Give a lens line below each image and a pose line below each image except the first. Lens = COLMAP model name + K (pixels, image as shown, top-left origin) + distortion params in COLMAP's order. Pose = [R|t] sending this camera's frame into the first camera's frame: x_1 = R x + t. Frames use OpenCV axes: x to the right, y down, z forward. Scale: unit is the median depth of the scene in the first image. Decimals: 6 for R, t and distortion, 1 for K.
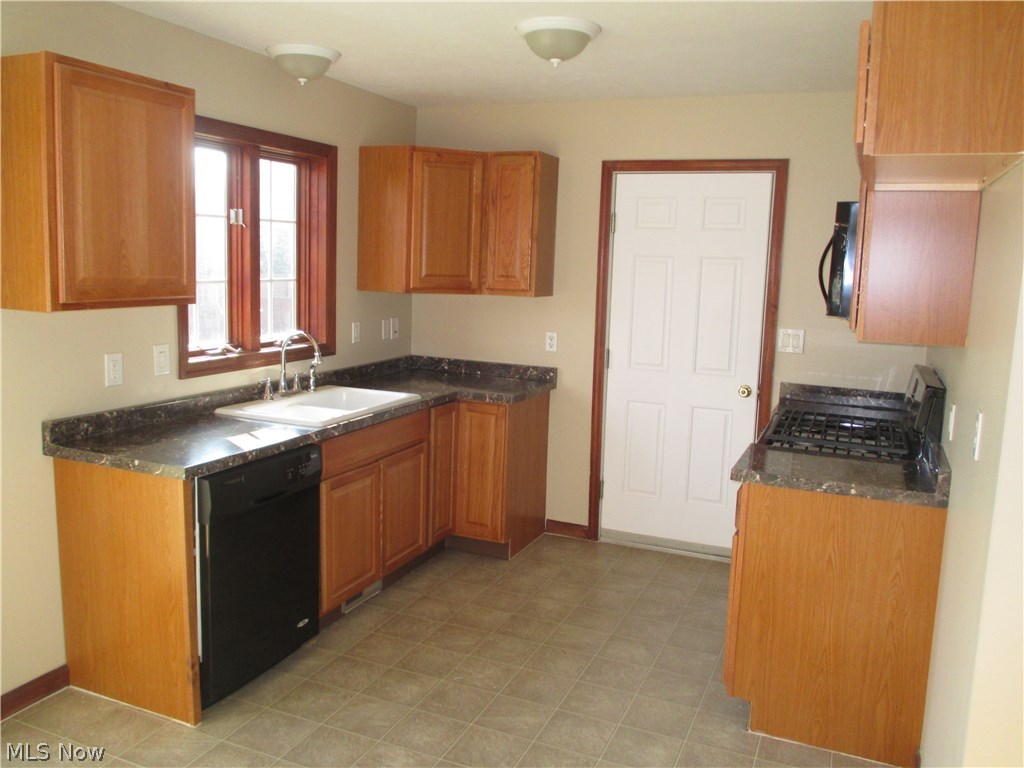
lens RADIAL K [[872.8, 0, 467.9], [0, 872.8, 381.7], [0, 0, 1]] dist [-0.029459, 0.008620]
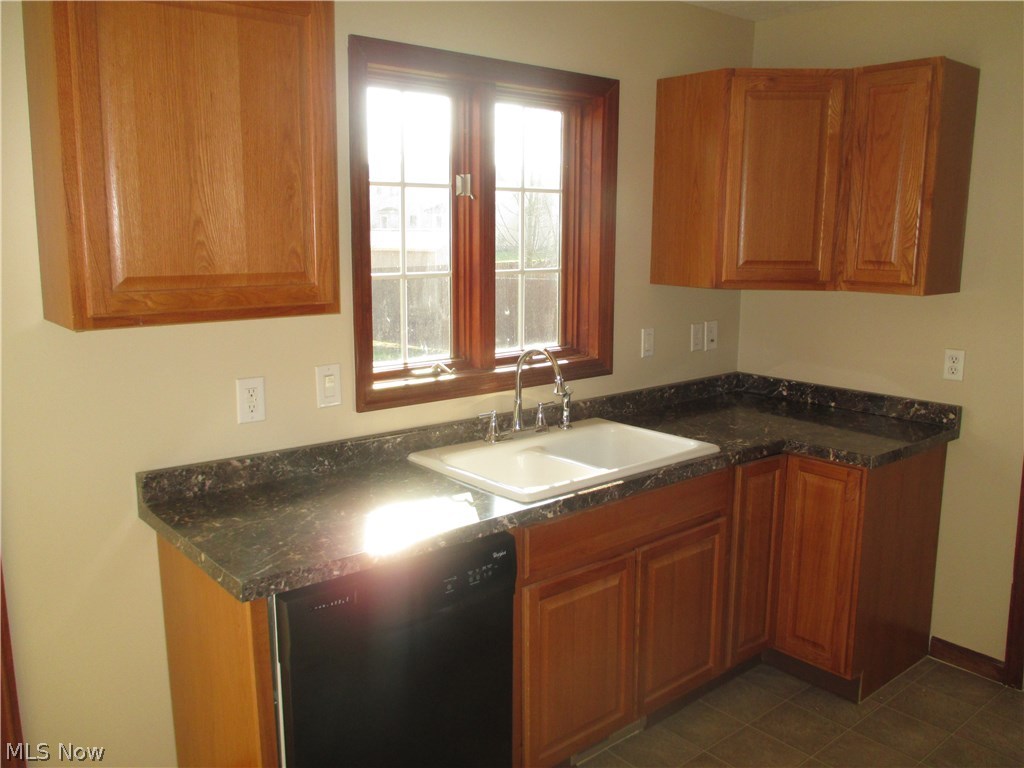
lens RADIAL K [[872.8, 0, 467.9], [0, 872.8, 381.7], [0, 0, 1]] dist [-0.029459, 0.008620]
pose [[0.904492, 0.045026, -0.424108, 0.047618], [-0.036755, 0.998941, 0.027669, -0.041450], [0.424904, -0.009438, 0.905189, 0.307193]]
